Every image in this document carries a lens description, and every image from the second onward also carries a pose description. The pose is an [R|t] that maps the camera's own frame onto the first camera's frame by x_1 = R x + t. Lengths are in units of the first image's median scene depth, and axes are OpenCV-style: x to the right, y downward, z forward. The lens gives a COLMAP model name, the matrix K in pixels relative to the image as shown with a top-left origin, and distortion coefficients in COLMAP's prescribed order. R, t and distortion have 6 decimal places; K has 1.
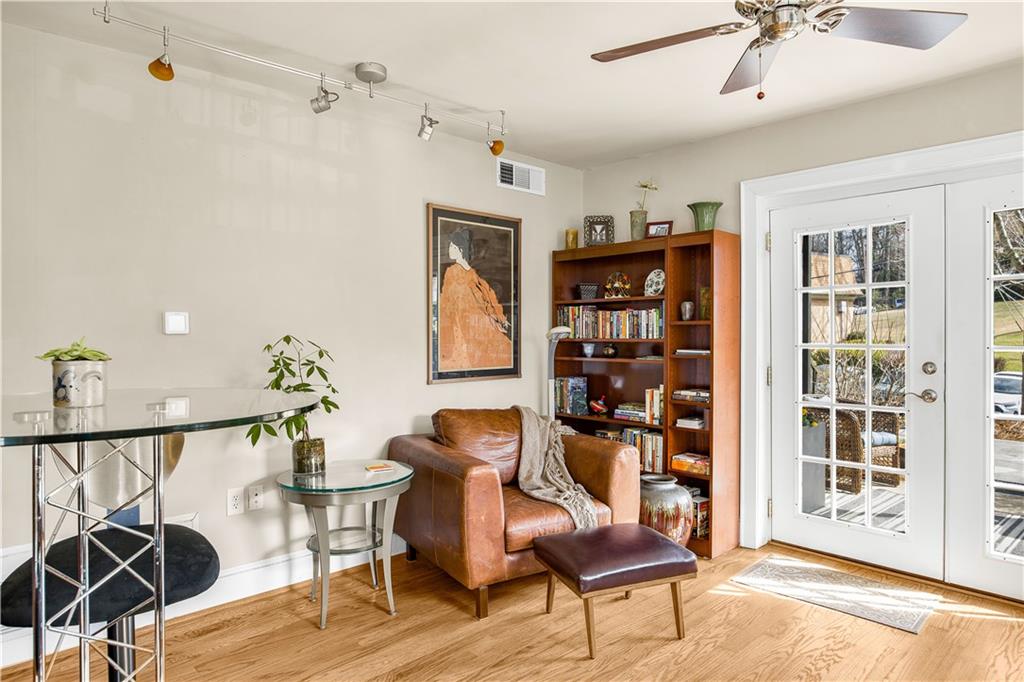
lens RADIAL K [[629.1, 0, 511.5], [0, 629.1, 340.7], [0, 0, 1]] dist [-0.020323, 0.003778]
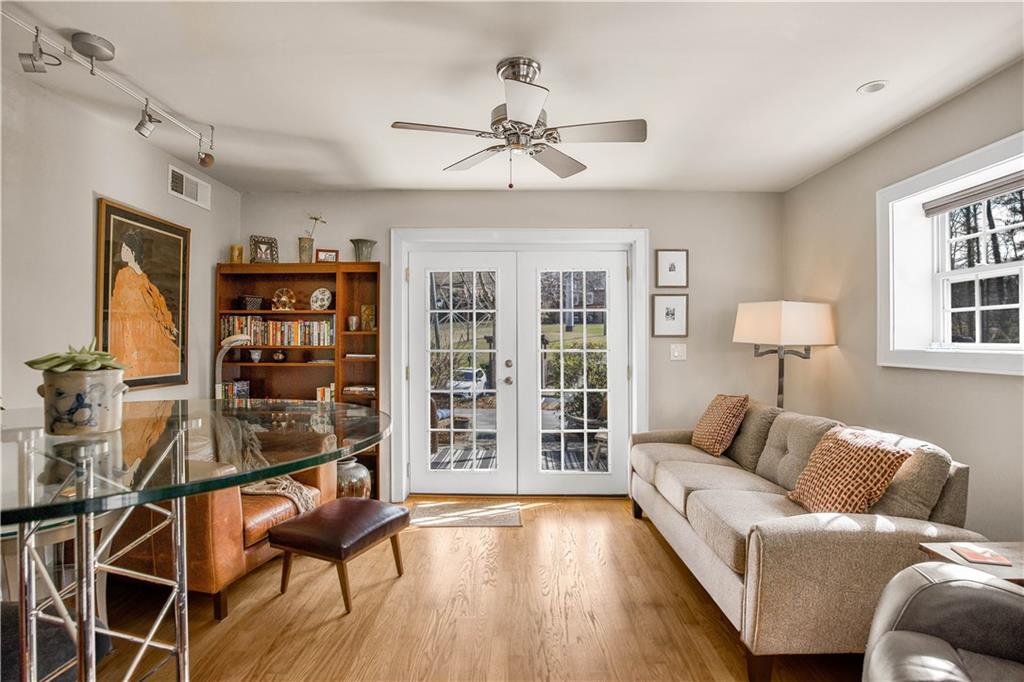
lens RADIAL K [[509.0, 0, 508.9], [0, 509.0, 336.9], [0, 0, 1]] dist [-0.023422, 0.003364]
pose [[0.698793, 0.011471, 0.715232, -0.227155], [0.004805, 0.999774, -0.020729, 0.001972], [-0.715308, 0.017922, 0.698580, 0.063686]]
